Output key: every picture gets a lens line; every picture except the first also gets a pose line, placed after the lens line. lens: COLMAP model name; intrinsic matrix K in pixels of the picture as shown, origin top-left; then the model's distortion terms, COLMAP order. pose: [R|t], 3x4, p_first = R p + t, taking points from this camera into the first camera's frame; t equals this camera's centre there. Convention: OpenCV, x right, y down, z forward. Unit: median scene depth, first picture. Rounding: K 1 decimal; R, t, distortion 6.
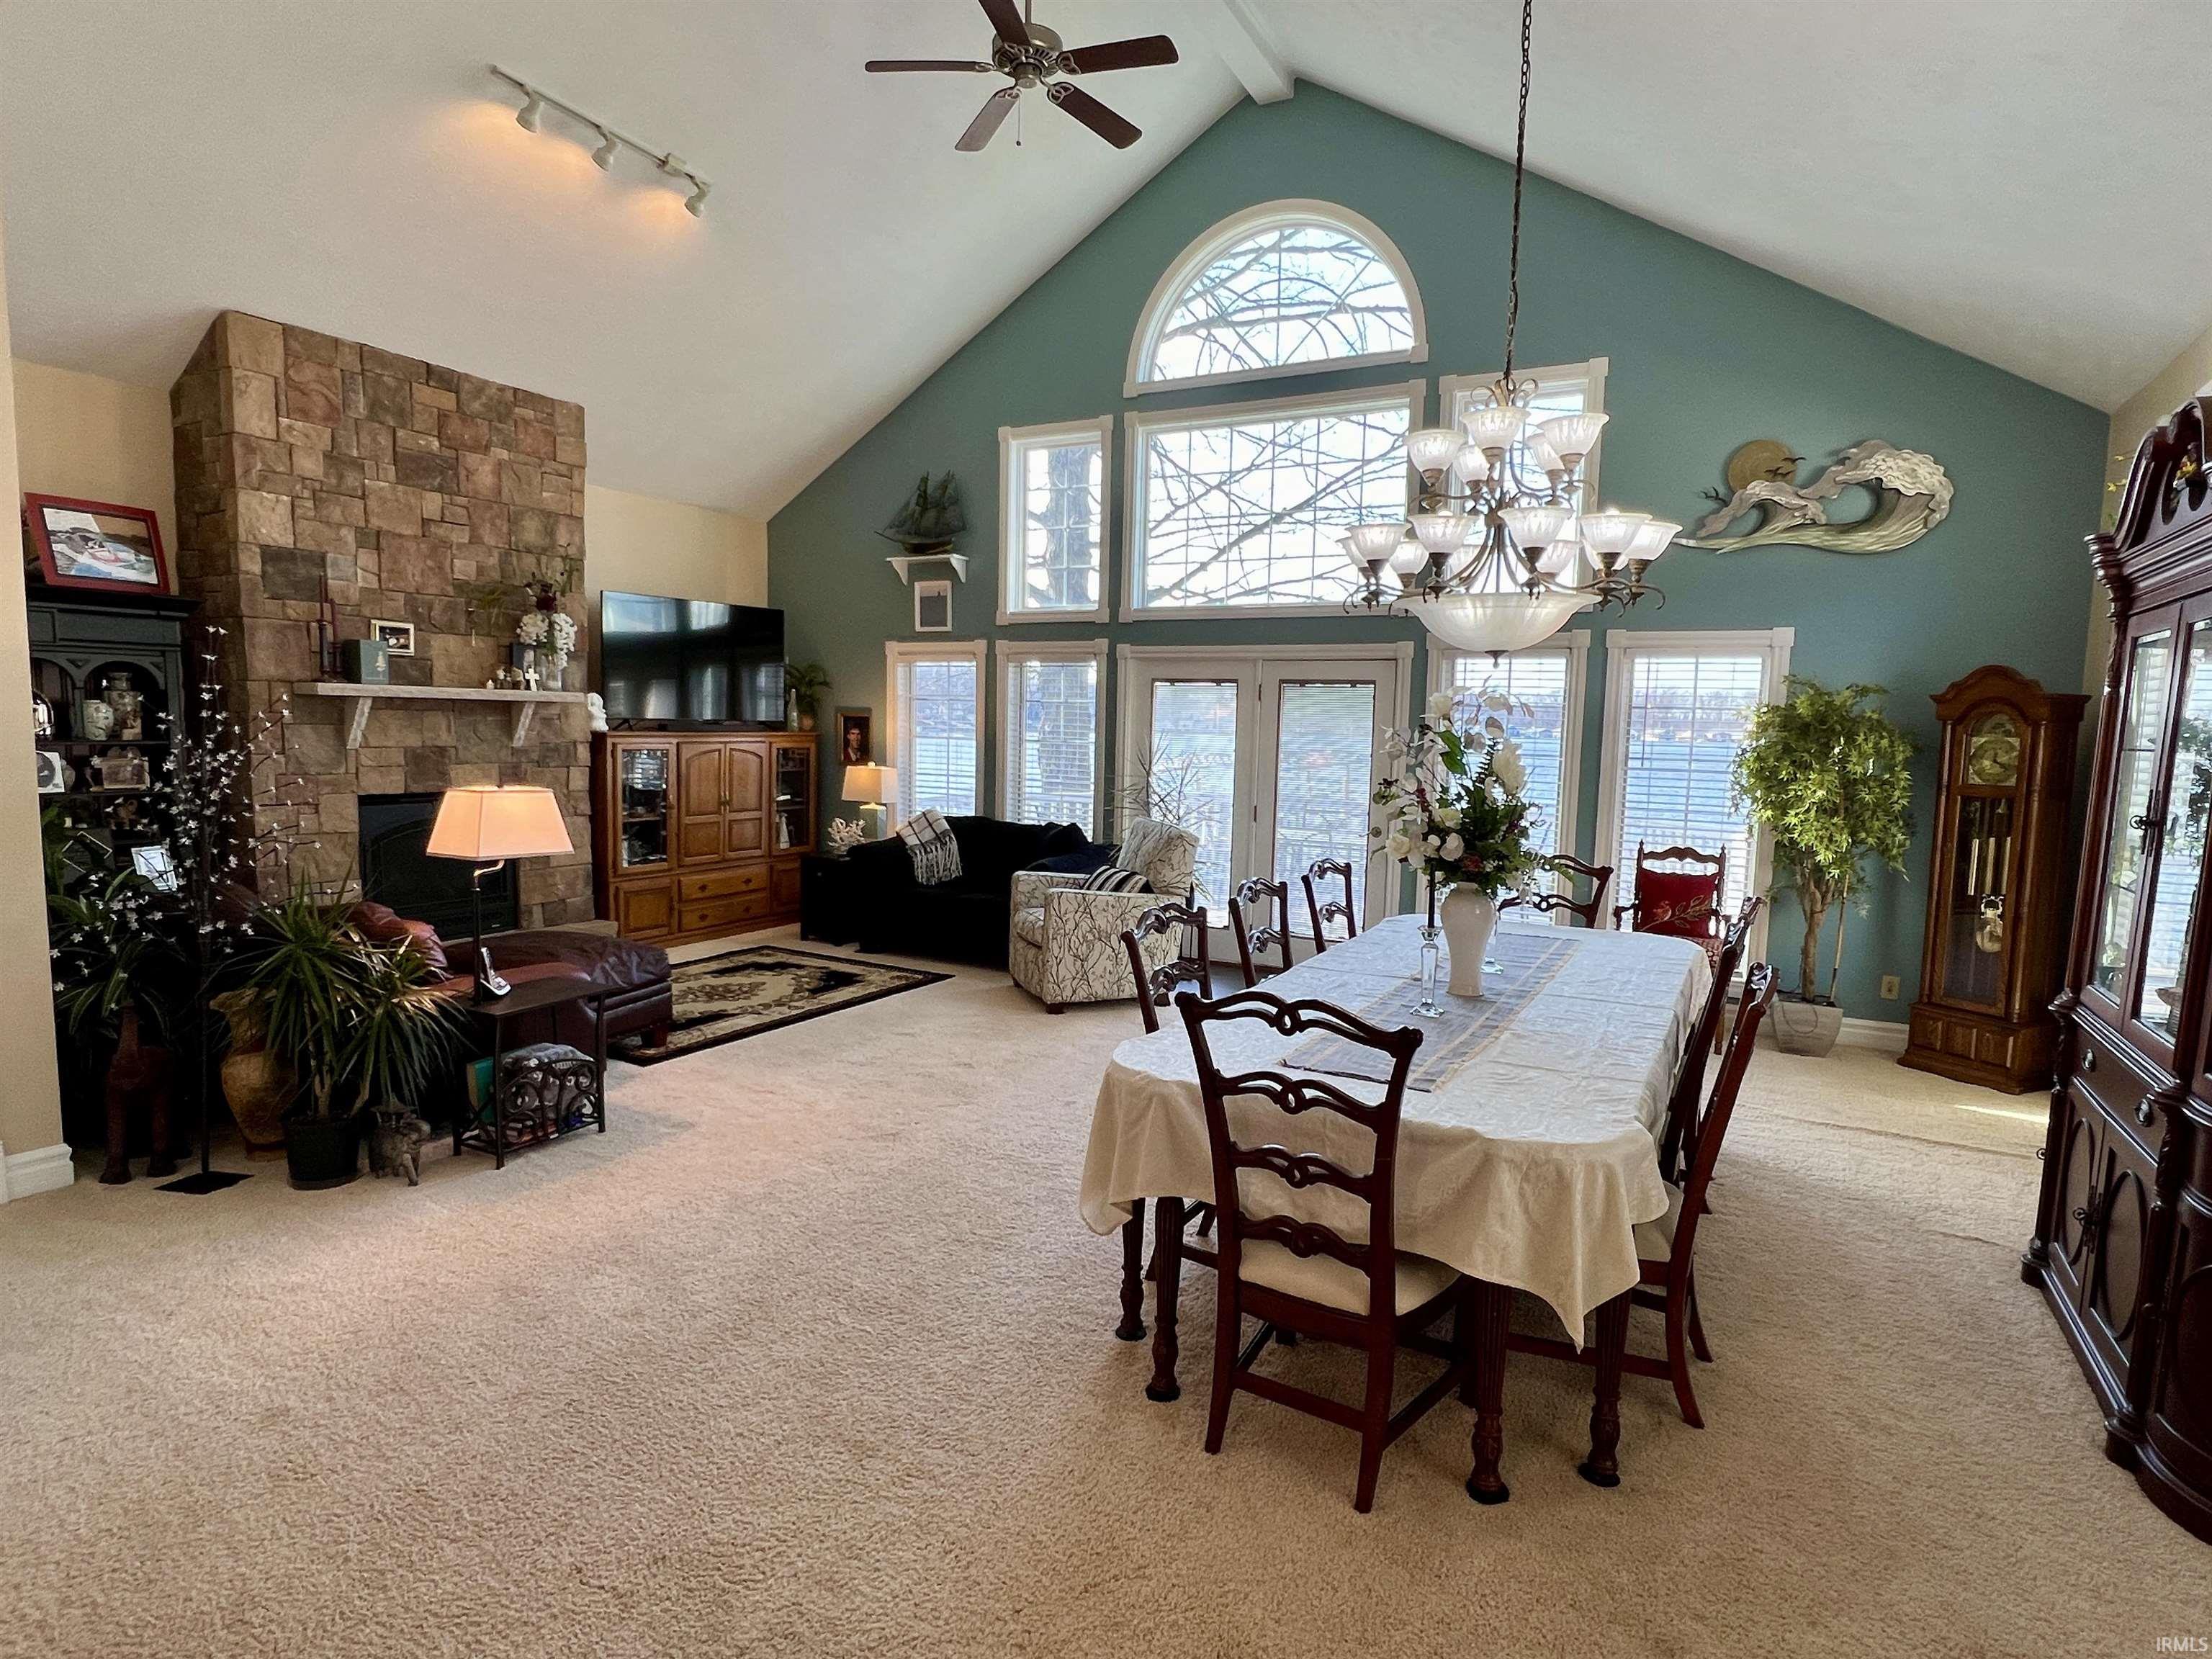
lens RADIAL K [[1180.4, 0, 1102.5], [0, 1180.4, 839.2], [0, 0, 1]] dist [0.003280, -0.000864]
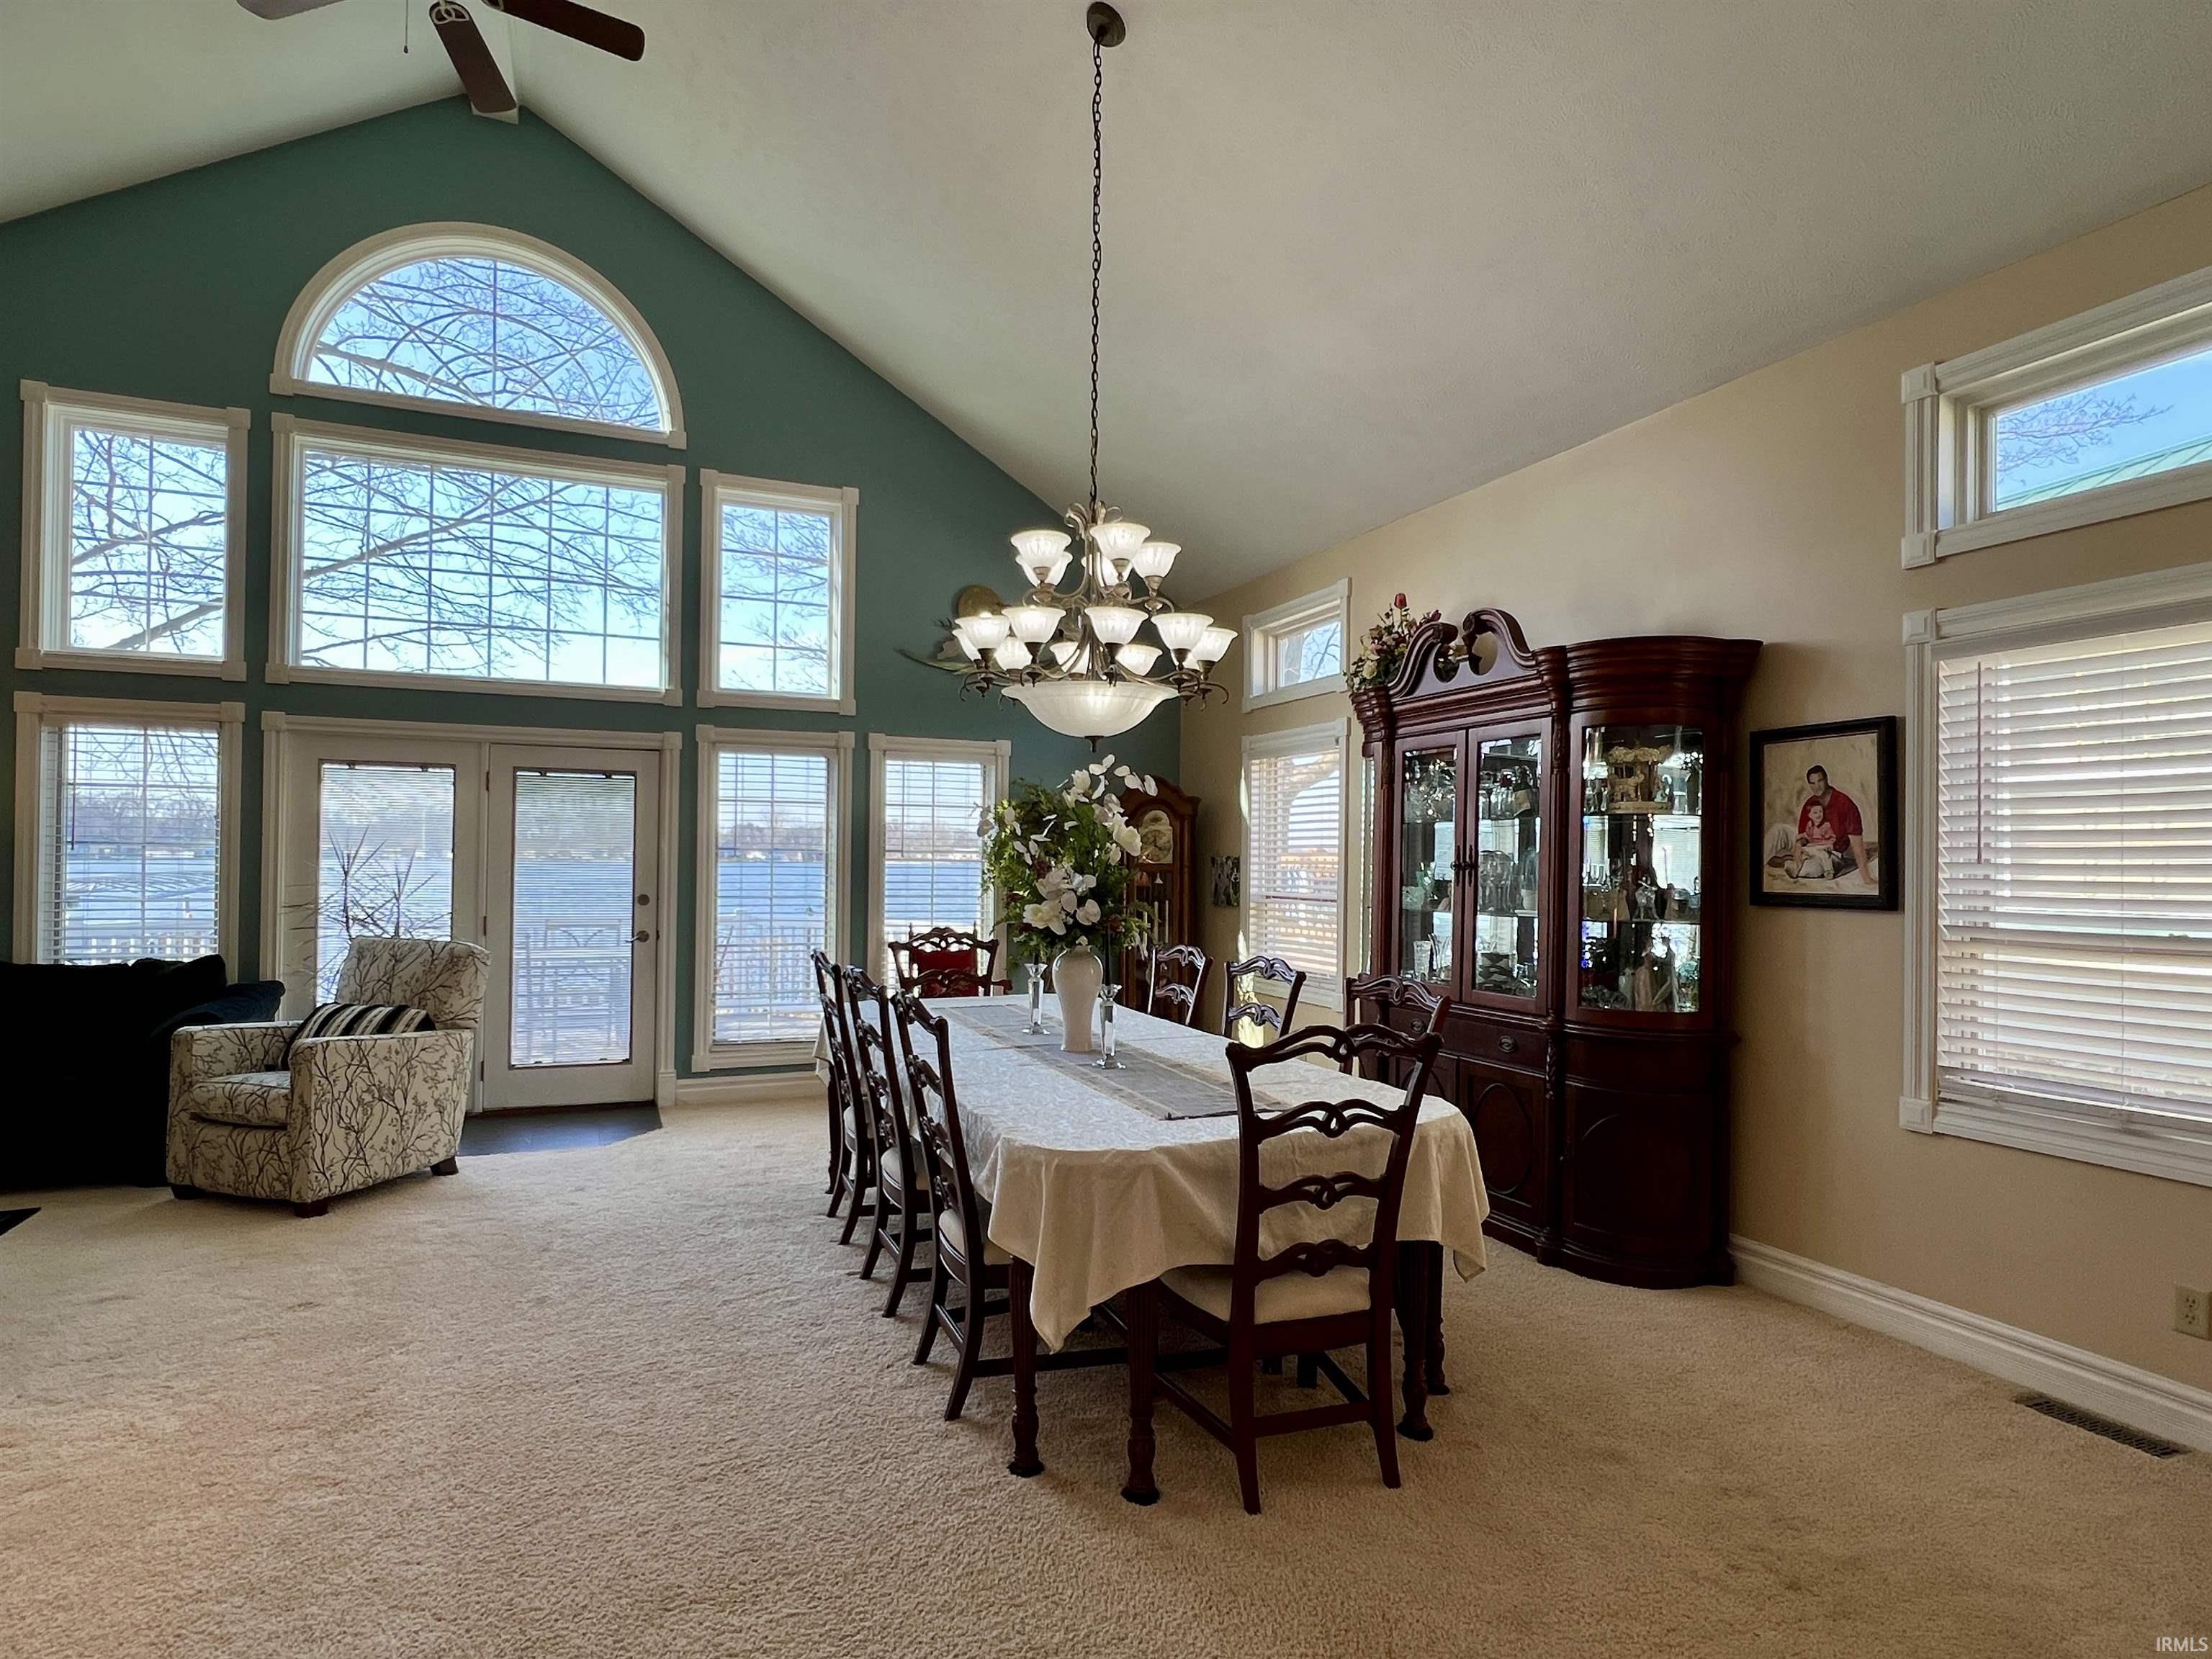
lens RADIAL K [[1180.4, 0, 1102.5], [0, 1180.4, 839.9], [0, 0, 1]] dist [0.003280, -0.000864]
pose [[0.631167, -0.004311, 0.775635, -0.608378], [0.080686, 0.994924, -0.060127, 0.008295], [-0.771439, 0.100533, 0.628311, 0.345615]]
